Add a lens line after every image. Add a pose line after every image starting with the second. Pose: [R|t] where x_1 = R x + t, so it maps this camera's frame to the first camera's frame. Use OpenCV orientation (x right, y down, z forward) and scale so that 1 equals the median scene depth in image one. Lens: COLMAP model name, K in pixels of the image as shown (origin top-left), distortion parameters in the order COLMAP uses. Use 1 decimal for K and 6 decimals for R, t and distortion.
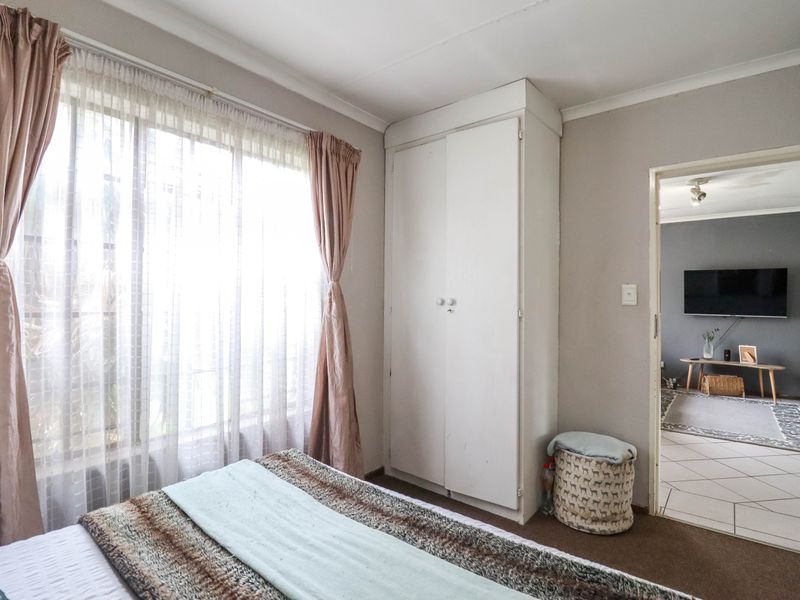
lens RADIAL K [[429.0, 0, 402.3], [0, 429.0, 295.2], [0, 0, 1]] dist [-0.005177, -0.000850]
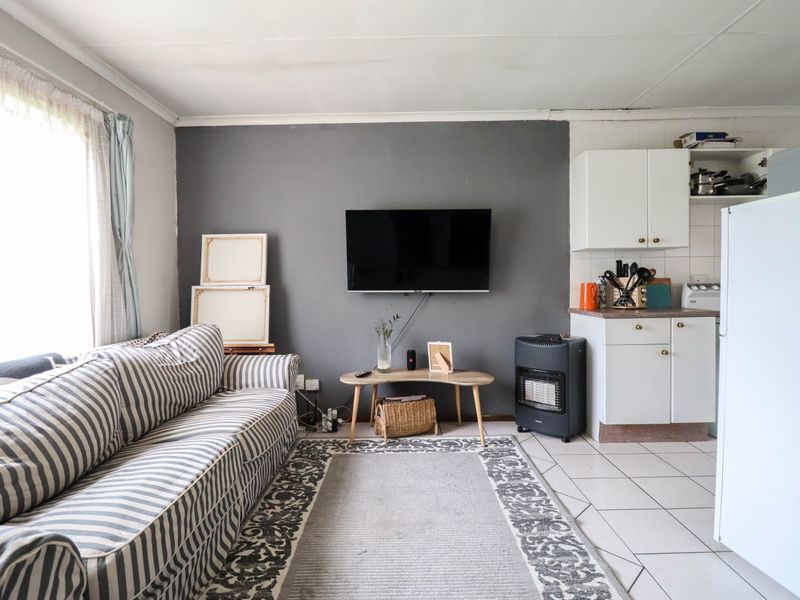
lens RADIAL K [[429.0, 0, 402.3], [0, 429.0, 295.2], [0, 0, 1]] dist [-0.005177, -0.000850]
pose [[0.793084, -0.036276, 0.608031, 0.406809], [0.009832, 0.998857, 0.046768, 0.026098], [-0.609033, -0.031113, 0.792534, 0.558739]]
